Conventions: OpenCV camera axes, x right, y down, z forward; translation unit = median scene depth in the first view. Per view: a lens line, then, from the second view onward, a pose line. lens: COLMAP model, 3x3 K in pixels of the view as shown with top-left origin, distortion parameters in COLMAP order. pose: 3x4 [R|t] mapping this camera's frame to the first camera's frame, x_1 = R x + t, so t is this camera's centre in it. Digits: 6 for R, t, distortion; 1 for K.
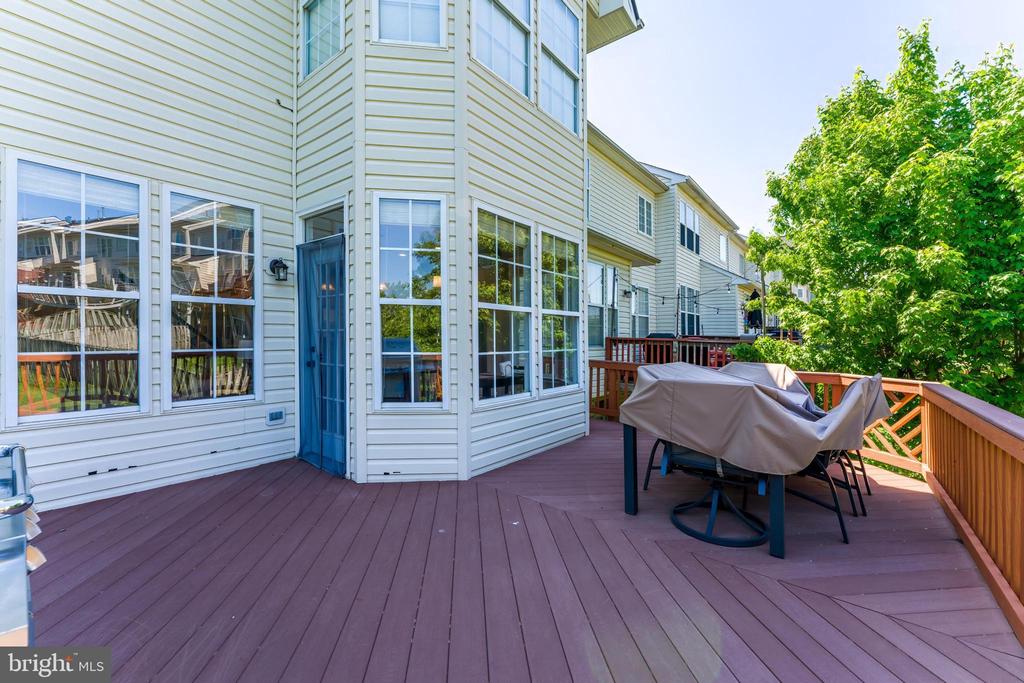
lens RADIAL K [[413.3, 0, 515.8], [0, 413.3, 337.6], [0, 0, 1]] dist [0.000671, -0.000427]
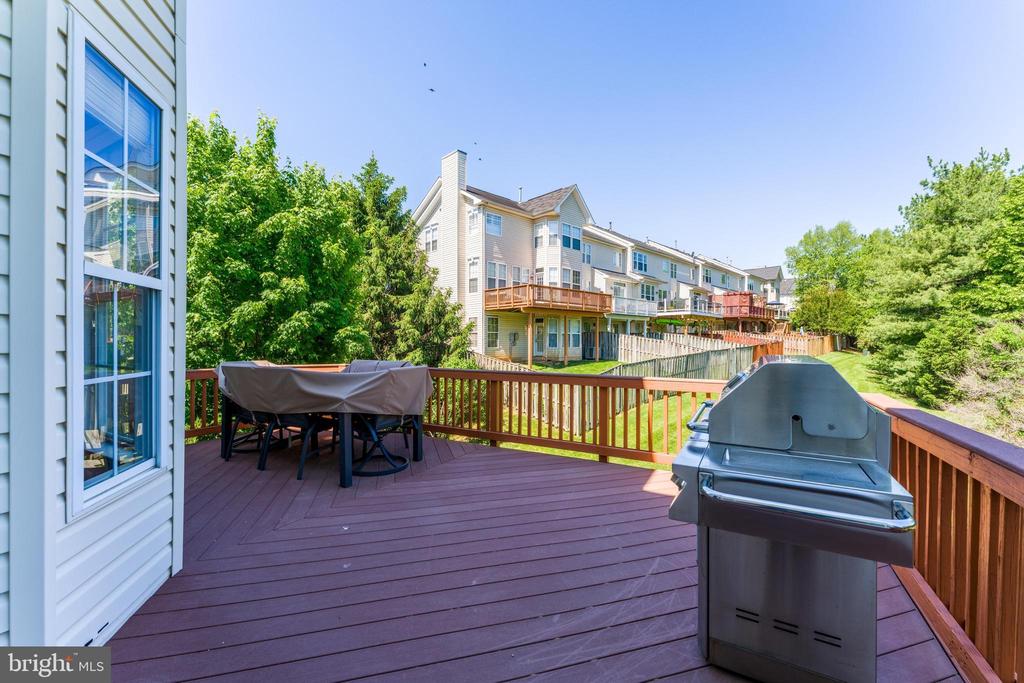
lens RADIAL K [[413.3, 0, 515.8], [0, 413.3, 337.6], [0, 0, 1]] dist [0.000671, -0.000427]
pose [[-0.159831, -0.000349, 0.987144, -0.579071], [-0.003378, 0.999994, -0.000193, -0.002714], [-0.987139, -0.003366, -0.159832, 0.424681]]
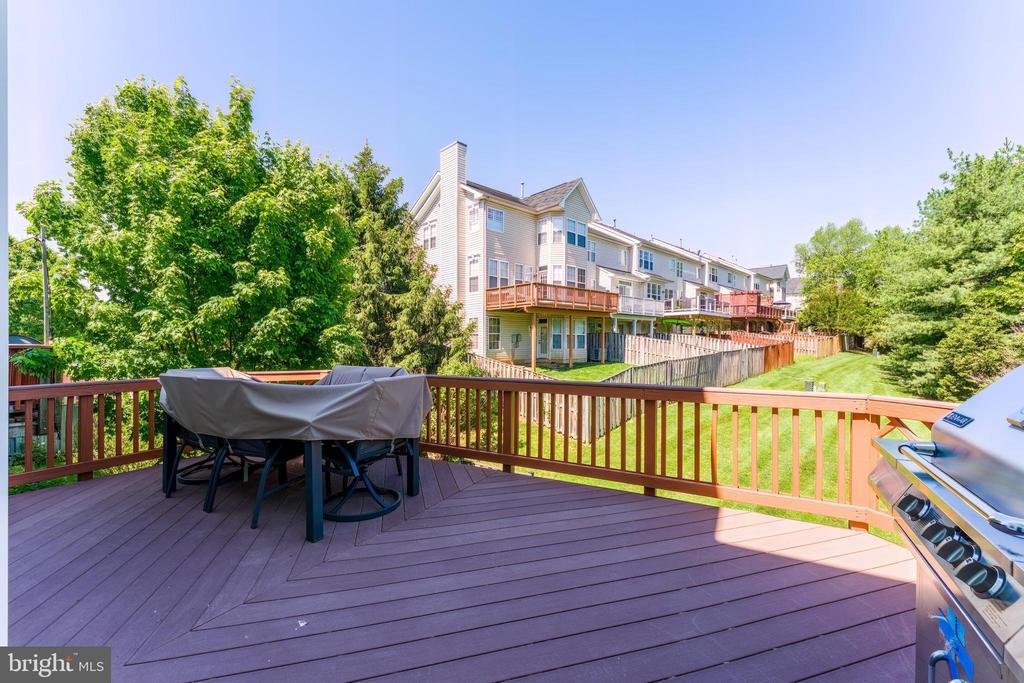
lens RADIAL K [[413.3, 0, 515.8], [0, 413.3, 337.6], [0, 0, 1]] dist [0.000671, -0.000427]
pose [[-0.162636, 0.003746, 0.986679, -0.390962], [0.000200, 0.999993, -0.003764, 0.000002], [-0.986686, -0.000415, -0.162636, 0.432537]]
